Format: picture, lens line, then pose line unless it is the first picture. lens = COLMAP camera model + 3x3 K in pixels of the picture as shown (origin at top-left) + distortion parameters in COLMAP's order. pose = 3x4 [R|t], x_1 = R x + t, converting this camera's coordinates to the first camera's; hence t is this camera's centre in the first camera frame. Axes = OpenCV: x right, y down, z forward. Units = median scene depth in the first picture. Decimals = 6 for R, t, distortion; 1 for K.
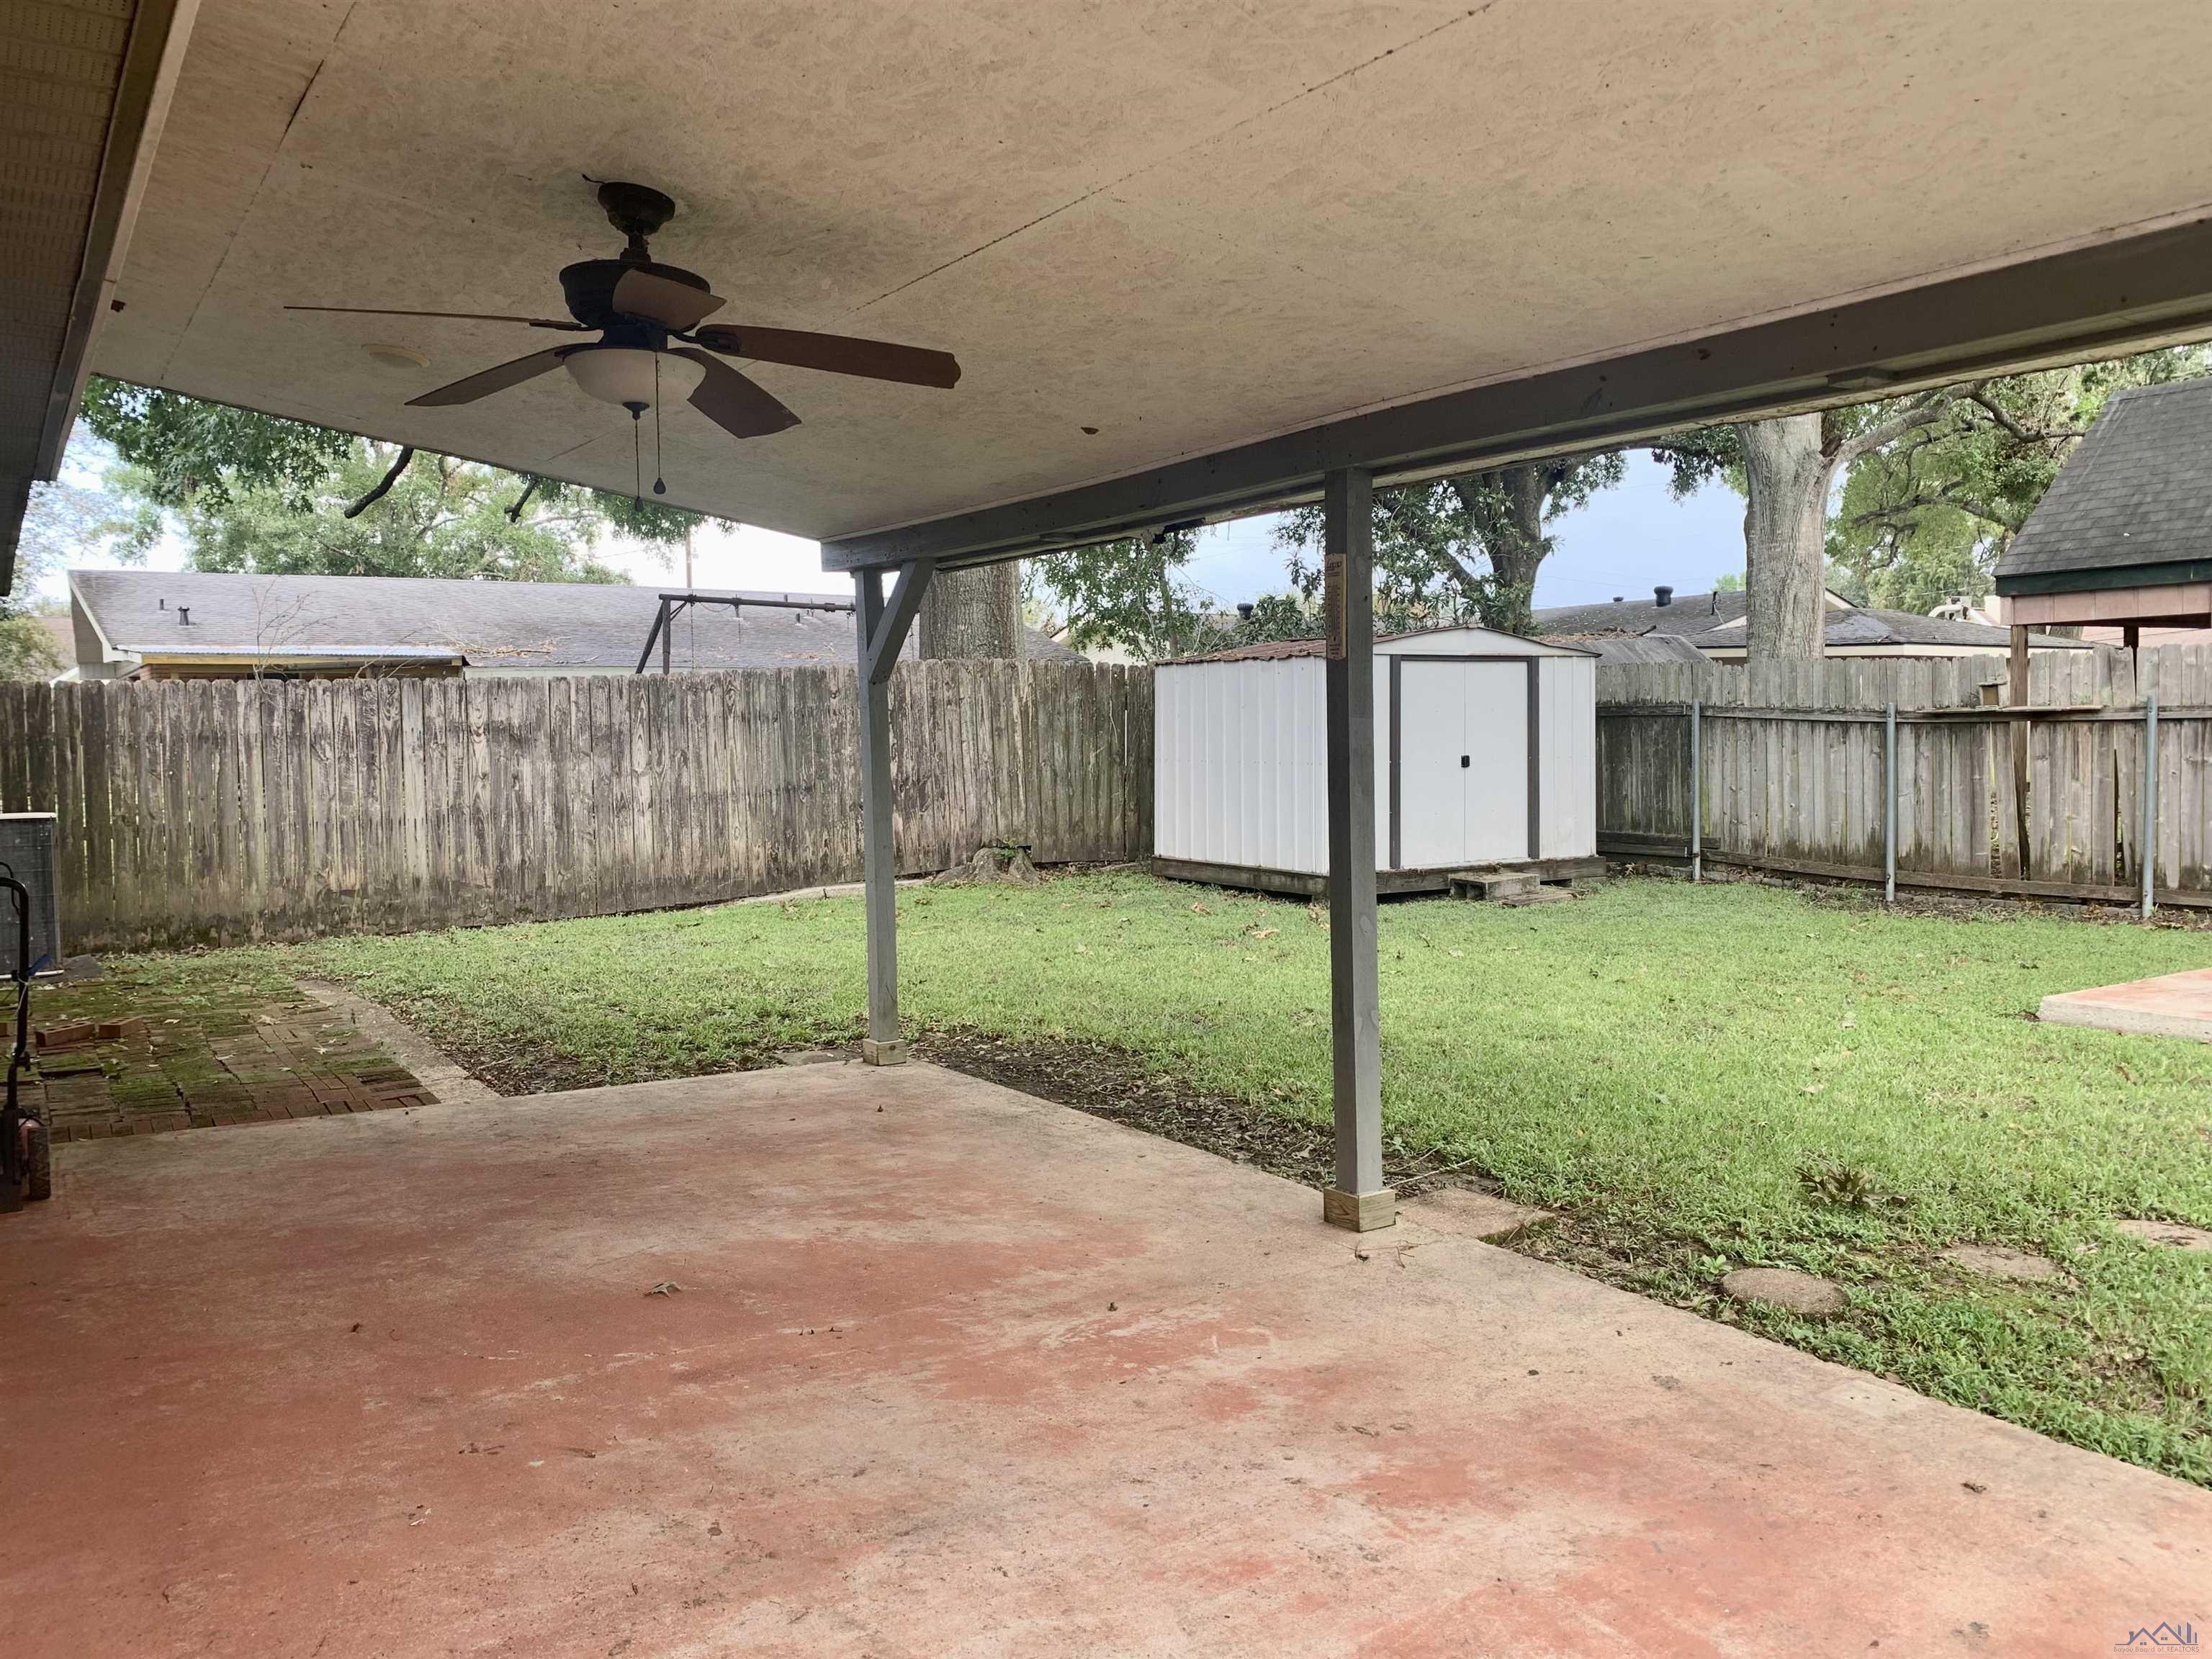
lens RADIAL K [[1704.8, 0, 1102.8], [0, 1704.8, 824.3], [0, 0, 1]] dist [0.072613, -0.080196]
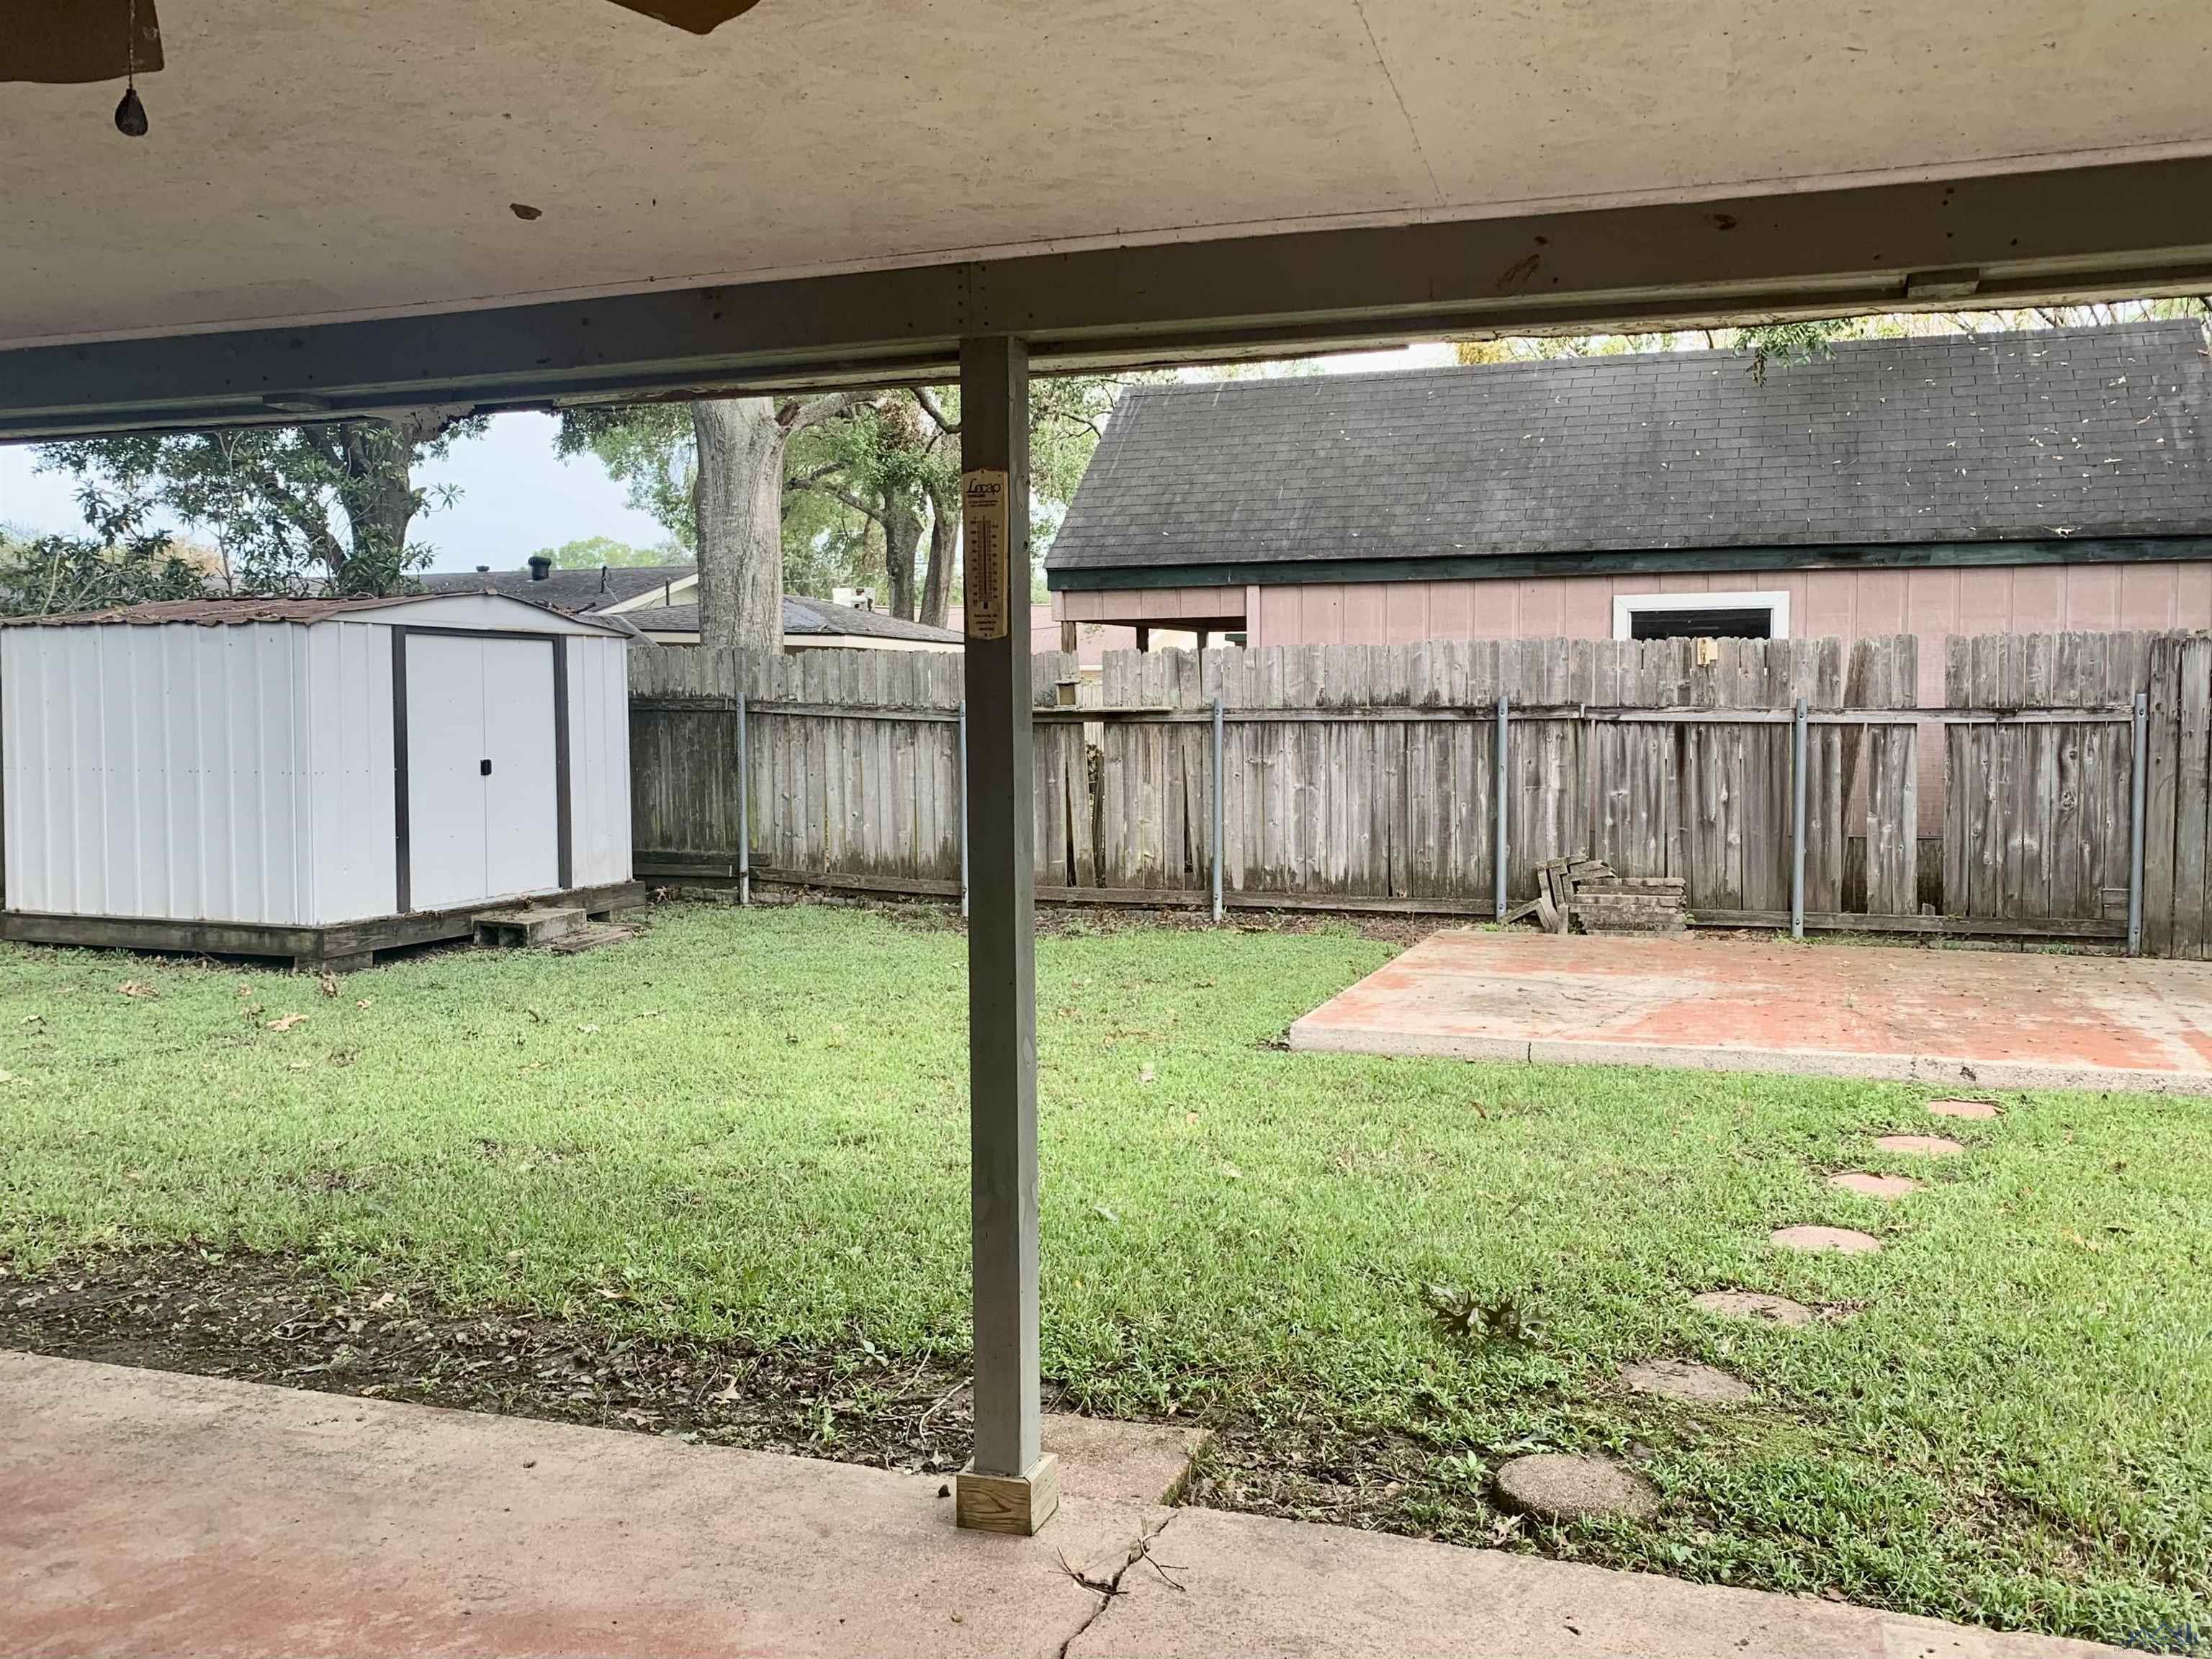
lens RADIAL K [[1895.1, 0, 1106.0], [0, 1895.1, 829.5], [0, 0, 1]] dist [0.131747, -0.268427]
pose [[0.796883, -0.030007, 0.603388, -0.089086], [0.028268, 0.999524, 0.012374, -0.011846], [-0.603472, 0.007196, 0.797352, 0.144918]]
